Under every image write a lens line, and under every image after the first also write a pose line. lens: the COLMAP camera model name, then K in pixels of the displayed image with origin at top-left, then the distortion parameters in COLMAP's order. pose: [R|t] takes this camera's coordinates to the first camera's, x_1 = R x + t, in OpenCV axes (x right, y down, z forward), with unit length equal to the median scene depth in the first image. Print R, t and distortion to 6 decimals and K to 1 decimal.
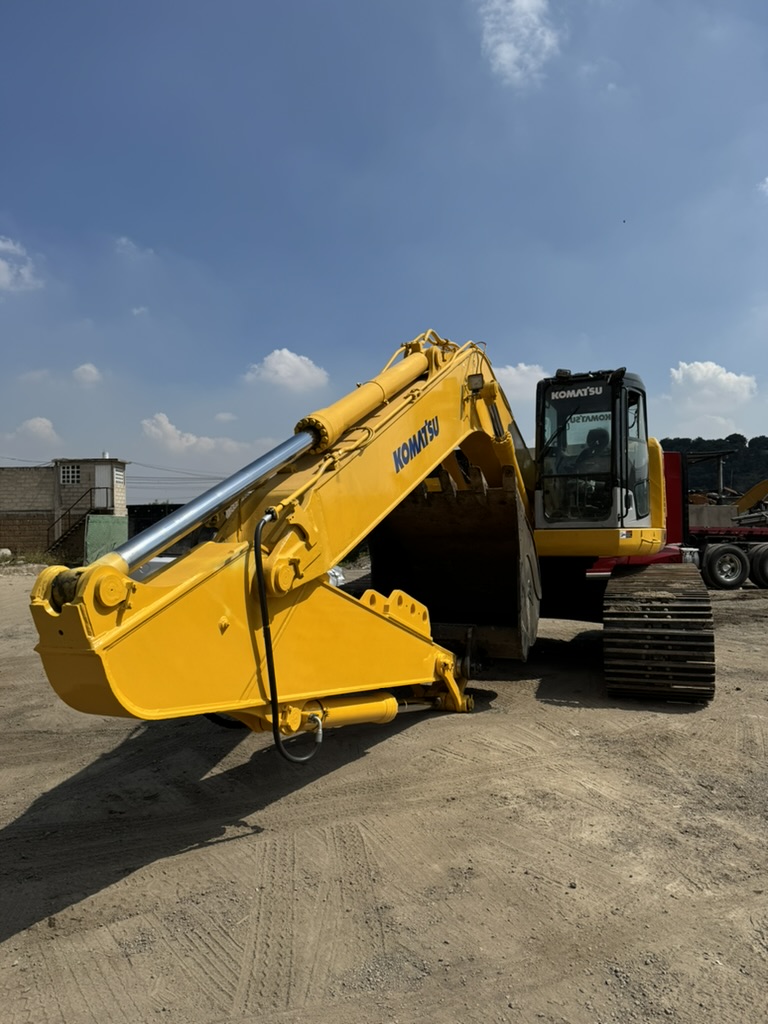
lens RADIAL K [[724.9, 0, 387.7], [0, 724.9, 513.5], [0, 0, 1]] dist [0.087899, -0.126927]
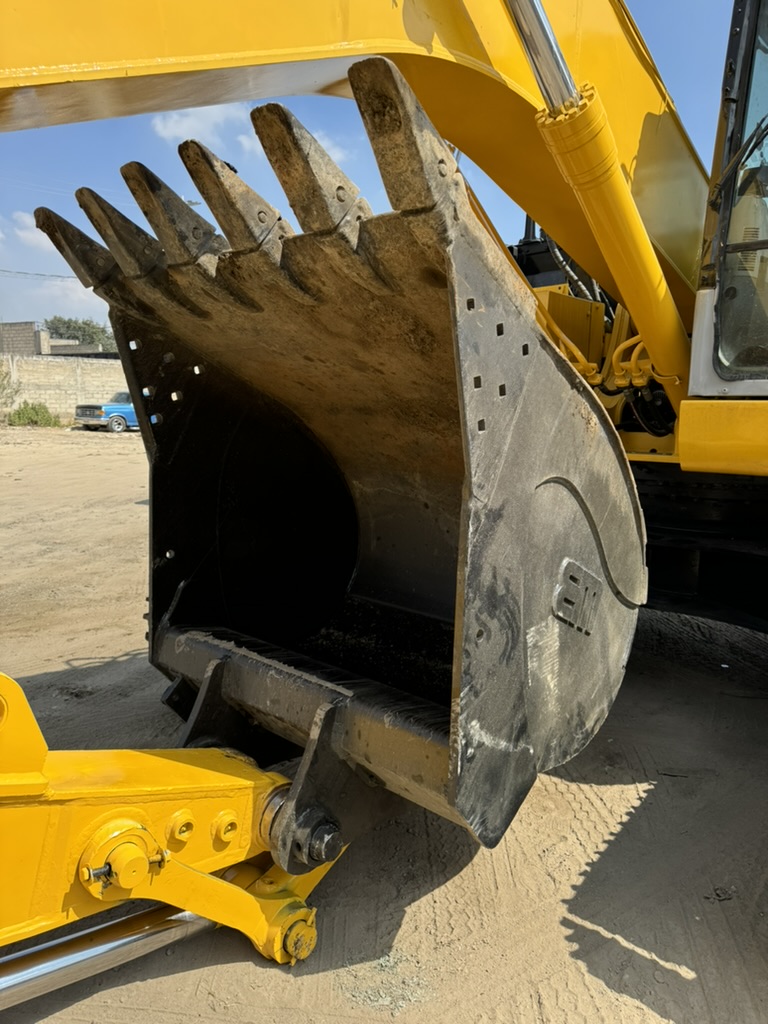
lens RADIAL K [[724.9, 0, 387.7], [0, 724.9, 513.5], [0, 0, 1]] dist [0.087899, -0.126927]
pose [[0.937738, 0.079133, -0.338209, 0.241768], [-0.021952, 0.985258, 0.169661, 0.024645], [0.346649, -0.151673, 0.925651, 0.749312]]
